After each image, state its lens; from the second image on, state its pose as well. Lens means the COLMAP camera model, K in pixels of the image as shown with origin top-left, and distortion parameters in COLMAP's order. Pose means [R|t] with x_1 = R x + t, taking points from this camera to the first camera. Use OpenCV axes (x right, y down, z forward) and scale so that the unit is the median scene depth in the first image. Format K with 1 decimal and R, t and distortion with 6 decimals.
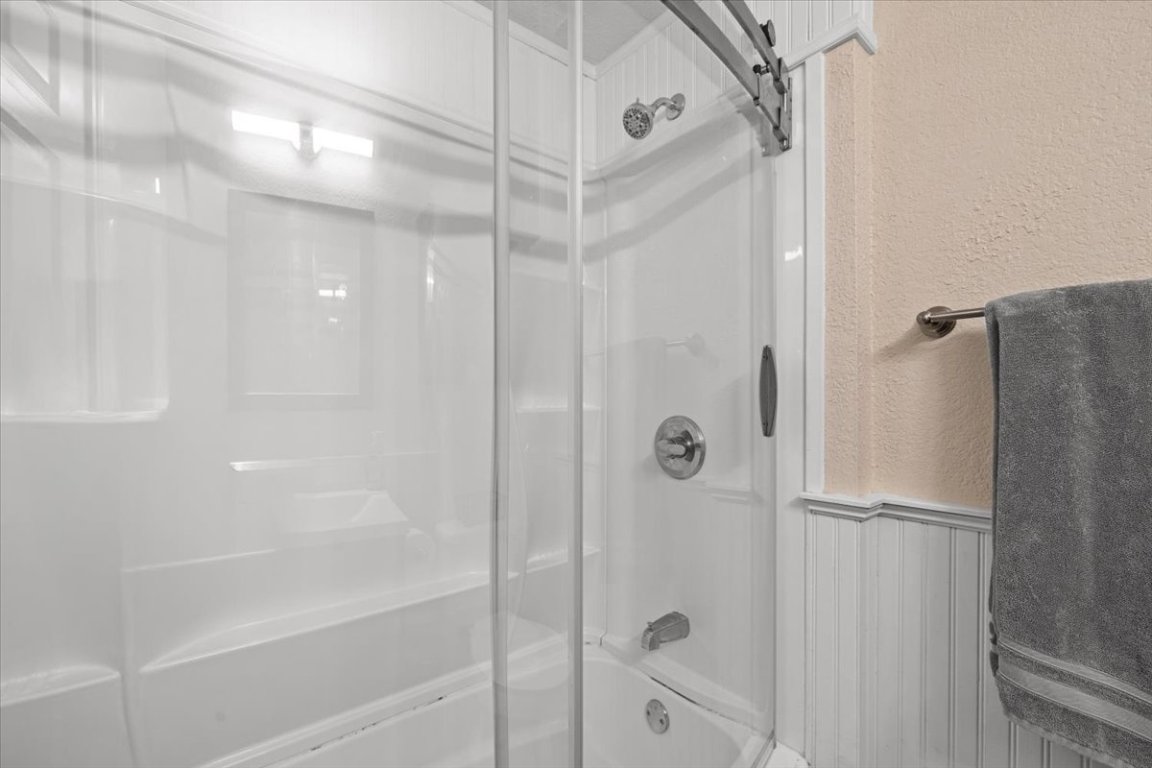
lens RADIAL K [[494.5, 0, 572.5], [0, 494.5, 402.3], [0, 0, 1]] dist [-0.001639, -0.000405]
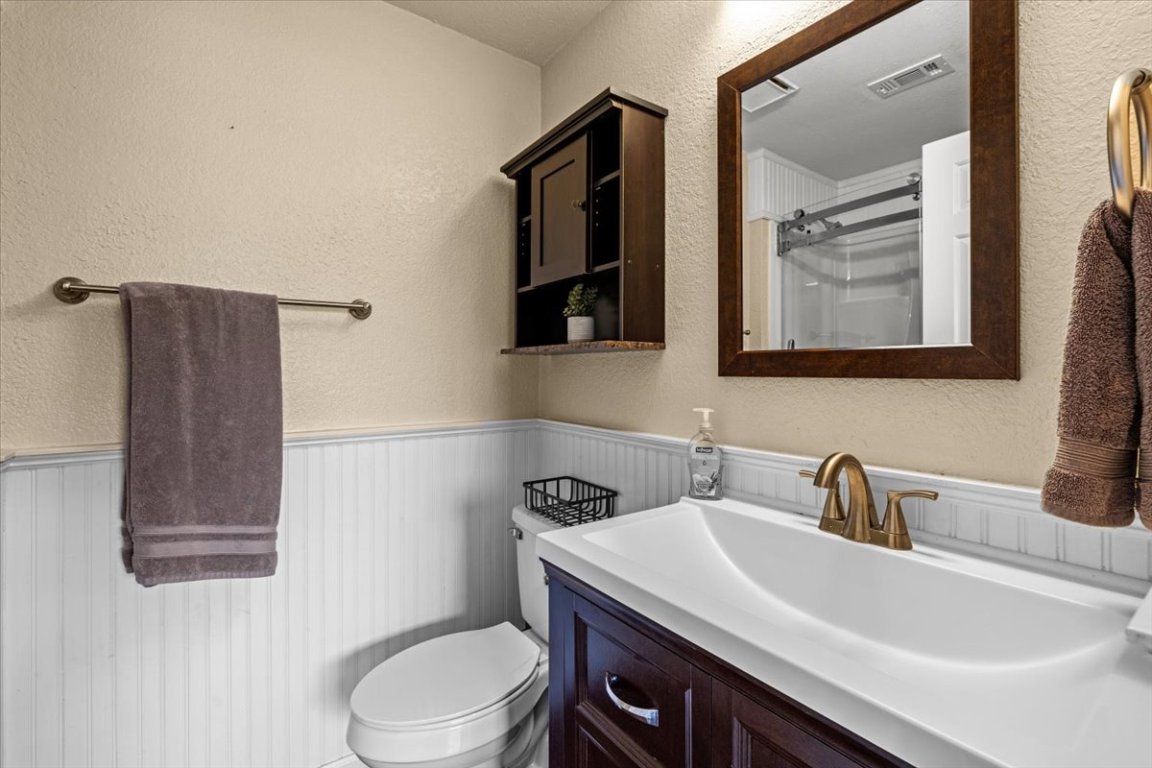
lens RADIAL K [[494.5, 0, 569.0], [0, 494.5, 375.2], [0, 0, 1]] dist [-0.001639, -0.000405]
pose [[0.065032, -0.008239, 0.997849, -0.435998], [0.000412, 0.999966, 0.008230, 0.034505], [-0.997883, -0.000124, 0.065033, -0.305819]]
